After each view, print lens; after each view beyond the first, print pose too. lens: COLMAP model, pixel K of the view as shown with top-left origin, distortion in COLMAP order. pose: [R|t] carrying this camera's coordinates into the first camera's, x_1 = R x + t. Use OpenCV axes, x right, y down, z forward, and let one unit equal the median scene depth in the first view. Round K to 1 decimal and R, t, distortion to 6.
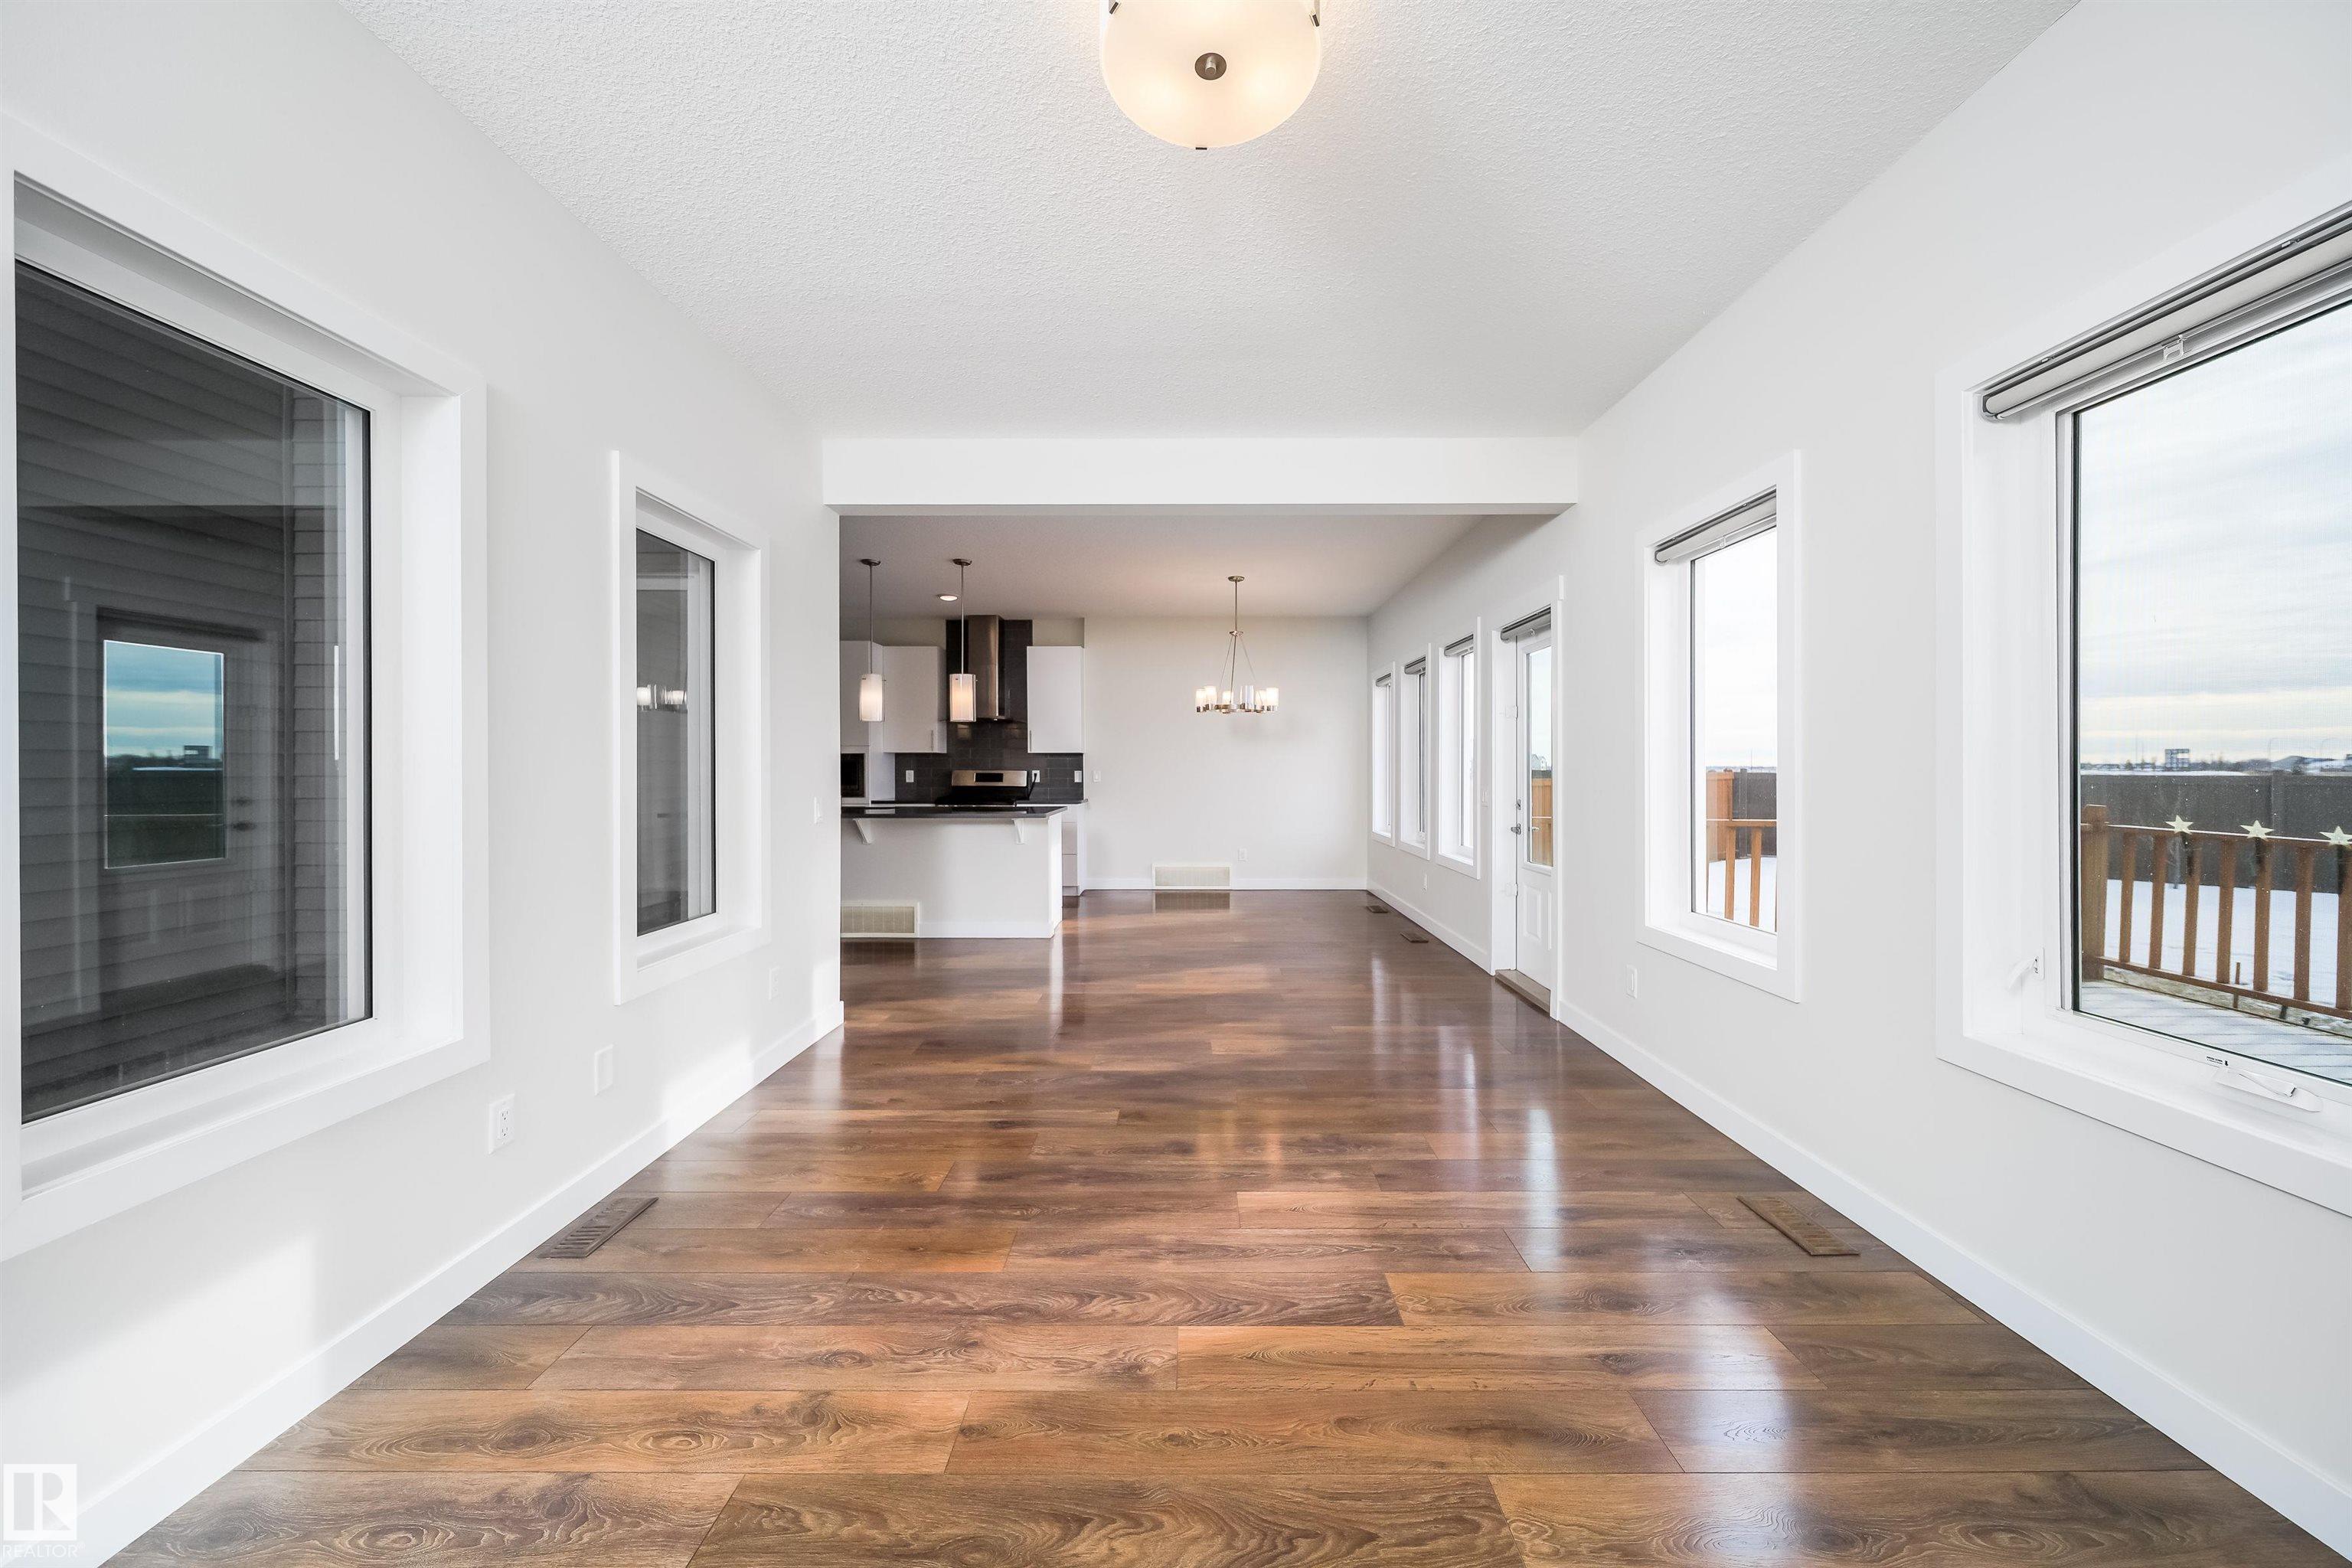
lens RADIAL K [[834.3, 0, 1191.2], [0, 834.3, 770.7], [0, 0, 1]] dist [-0.000613, -0.000130]
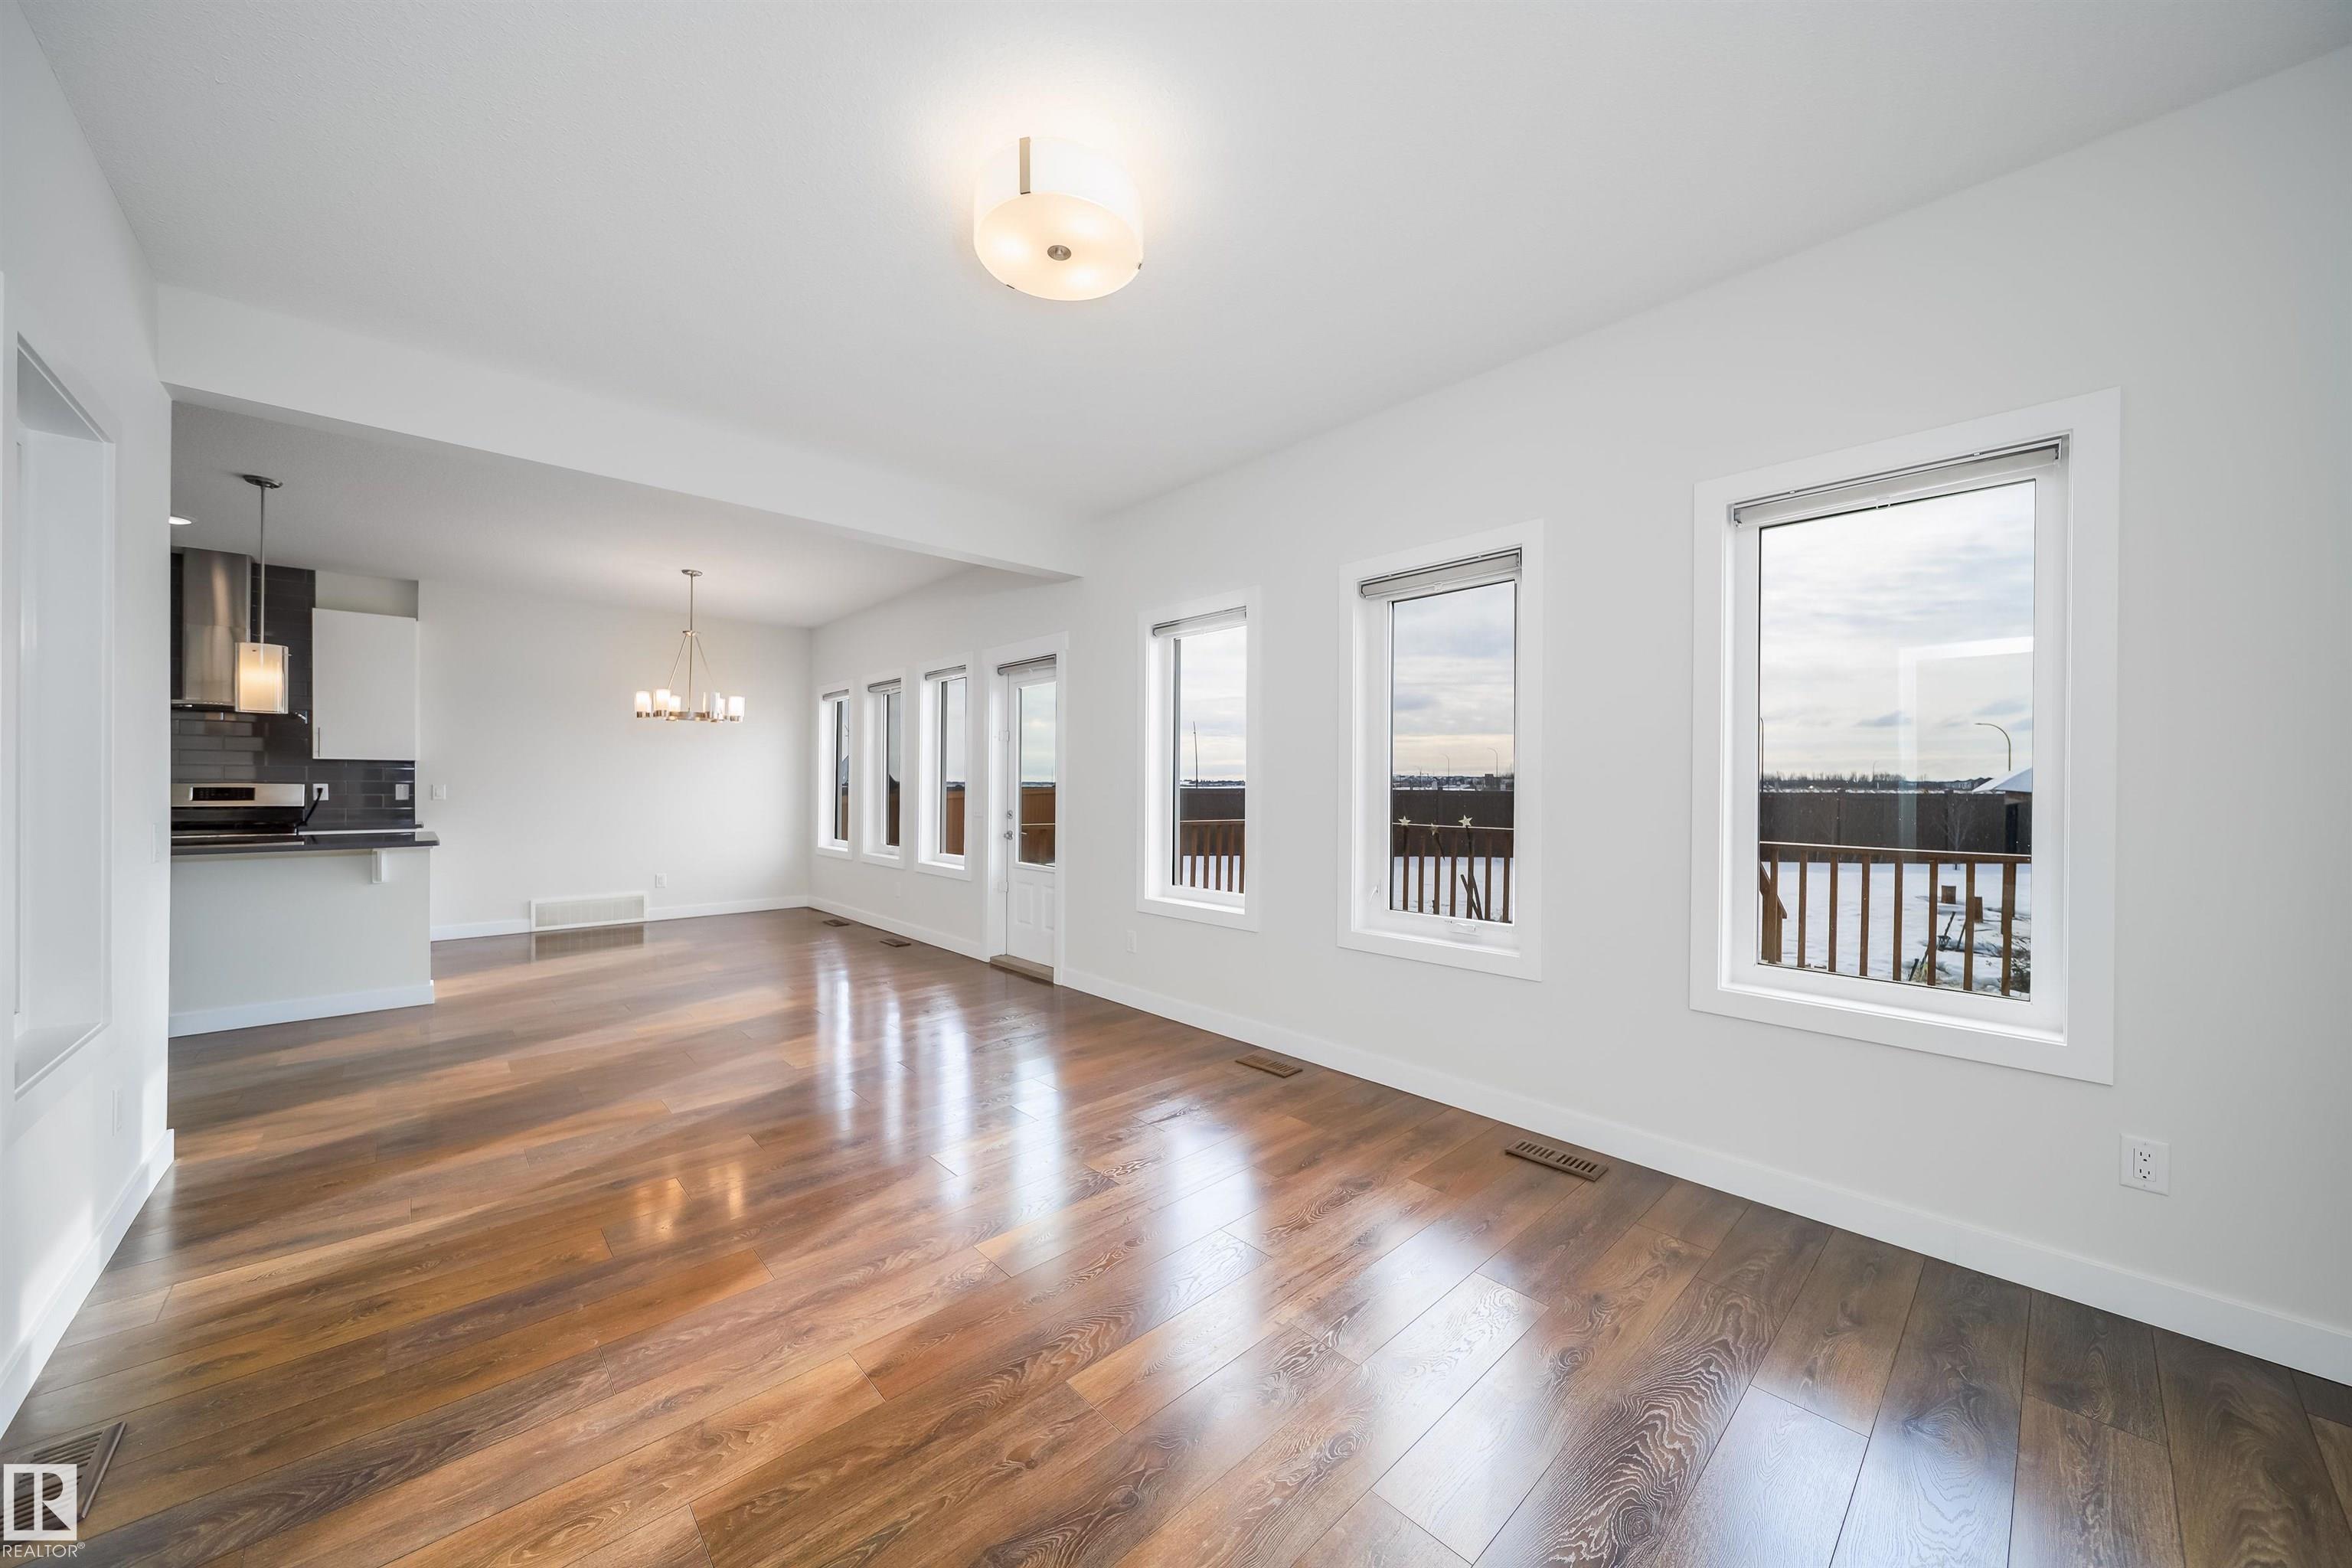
lens RADIAL K [[829.6, 0, 1188.8], [0, 829.6, 788.7], [0, 0, 1]] dist [-0.000215, -0.000142]
pose [[0.728831, -0.000811, 0.684693, -0.250786], [-0.001878, 0.999993, 0.003185, 0.000218], [-0.684691, -0.003607, 0.728825, -0.034752]]
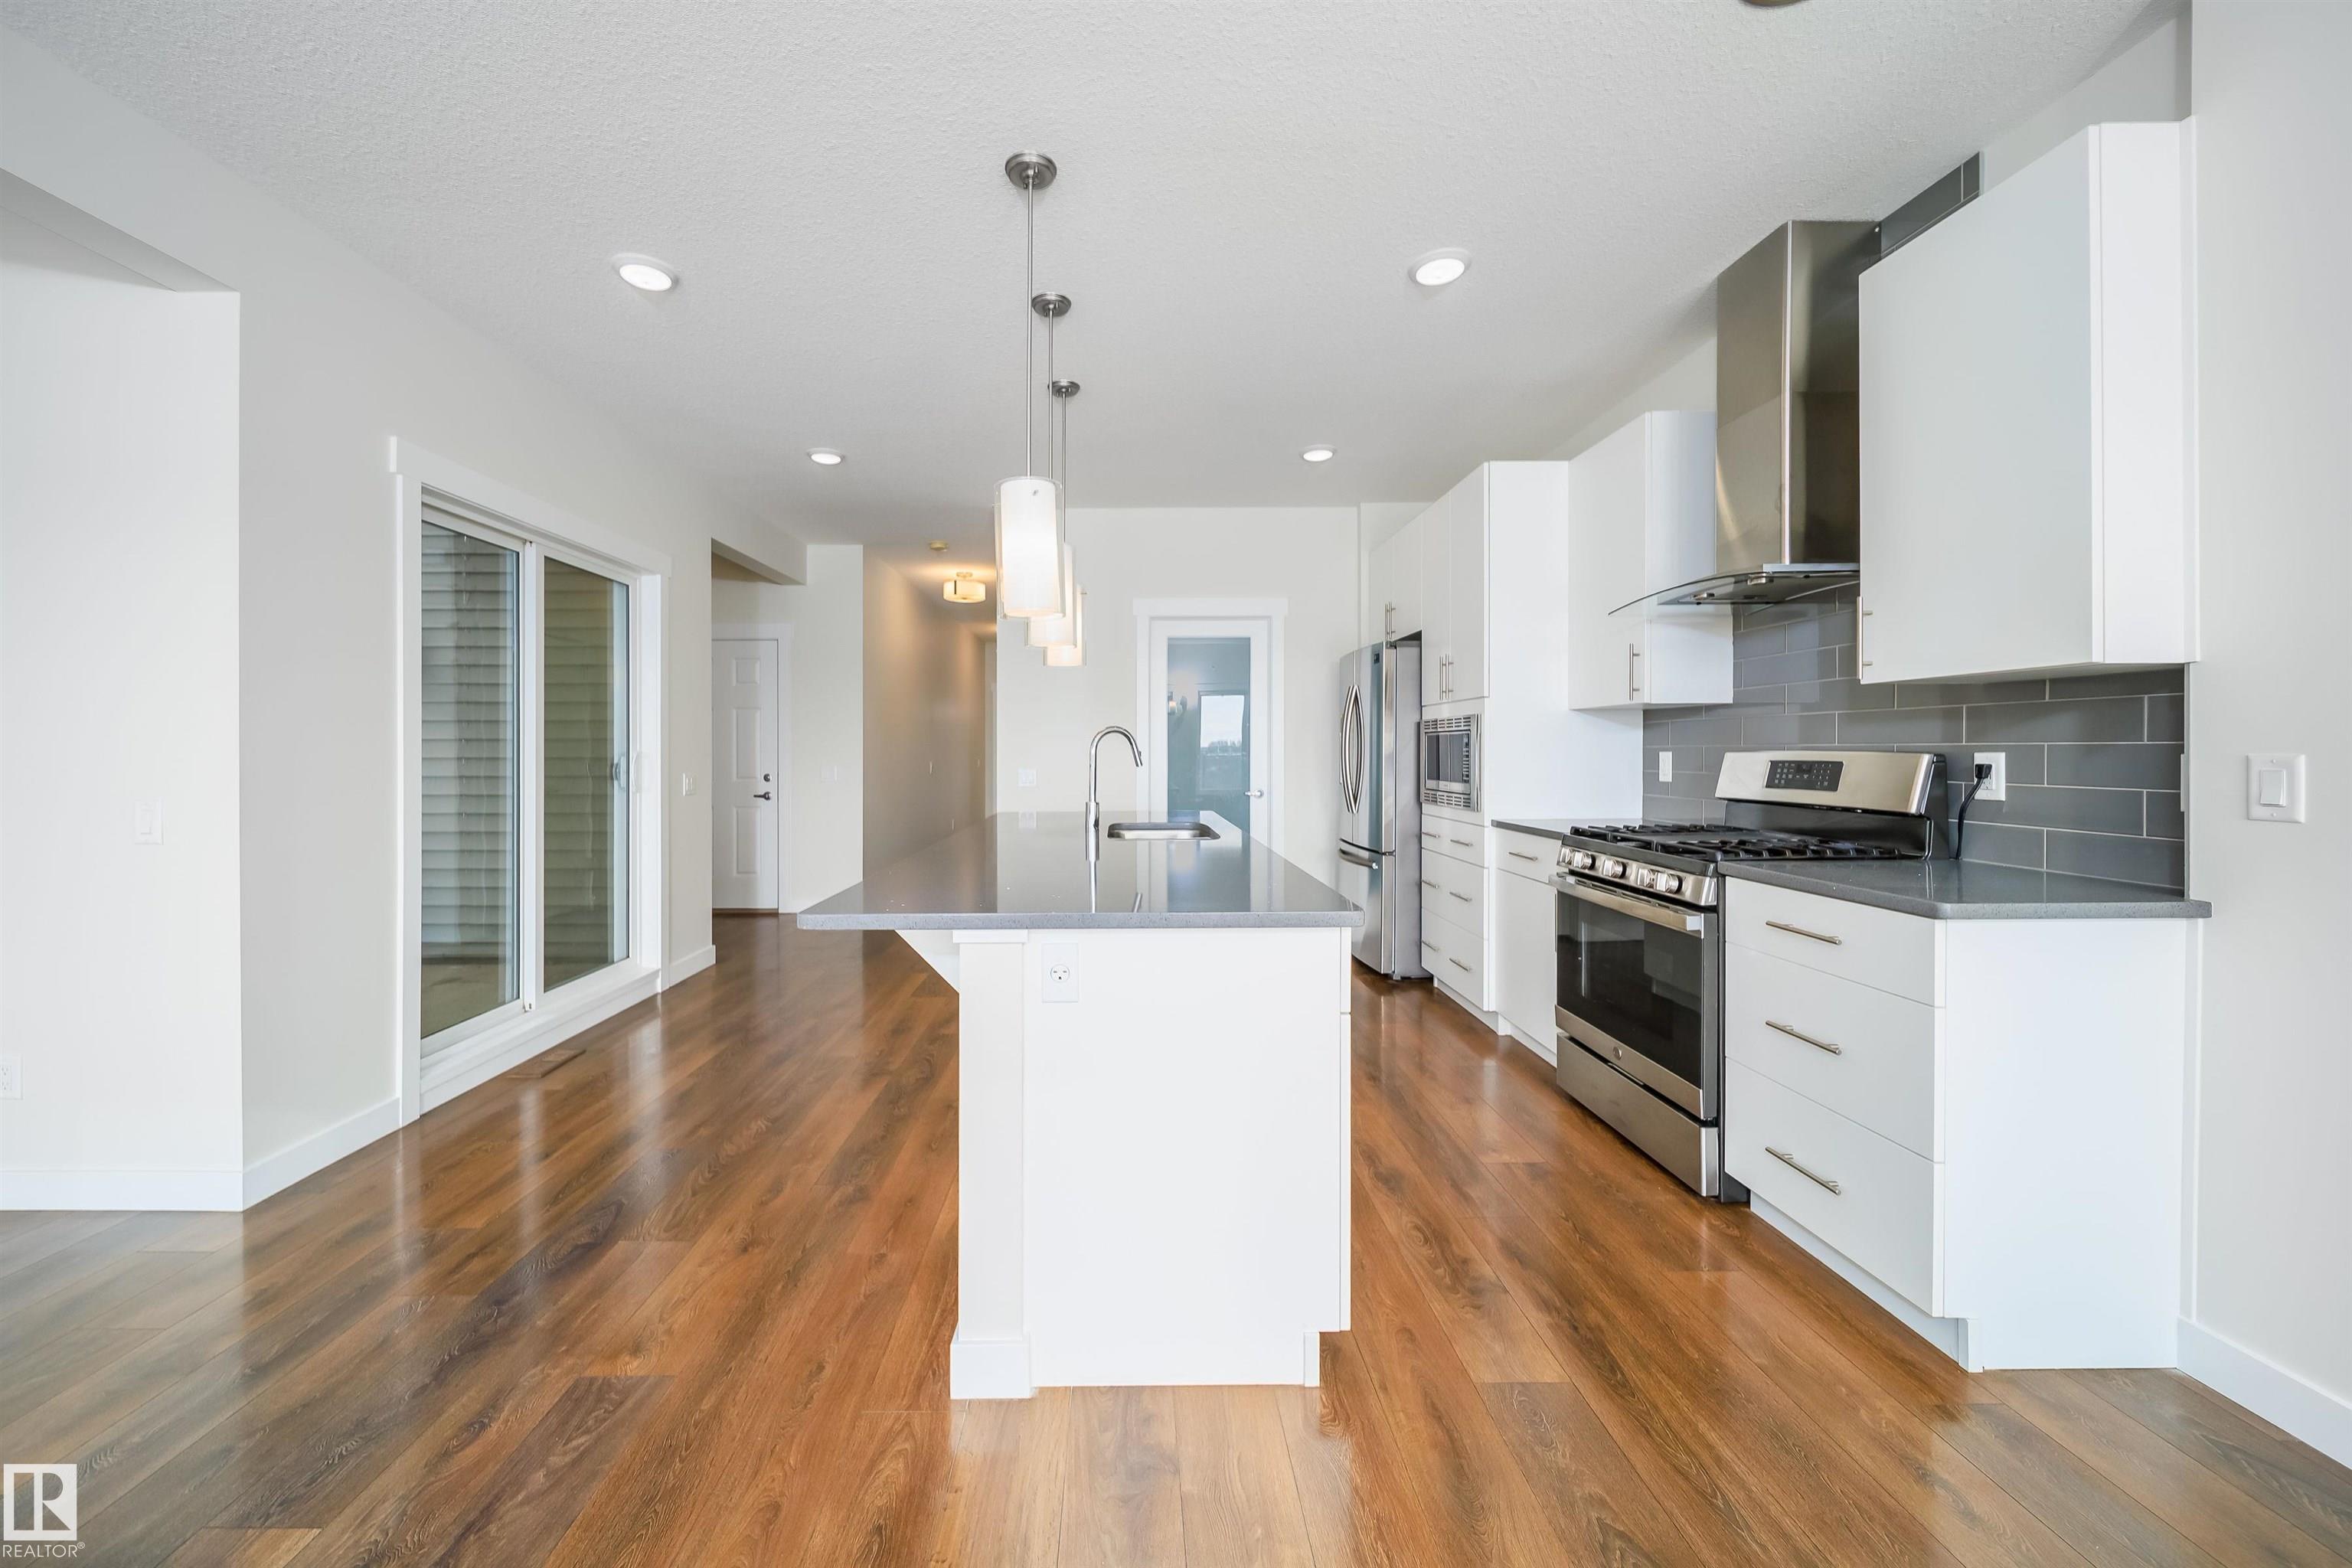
lens RADIAL K [[859.0, 0, 1128.9], [0, 859.0, 754.9], [0, 0, 1]] dist [0.000892, 0.000064]
pose [[-0.002171, 0.003180, -0.999993, 0.127674], [0.002515, 0.999992, 0.003174, -0.001351], [0.999994, -0.002508, -0.002179, 1.419428]]
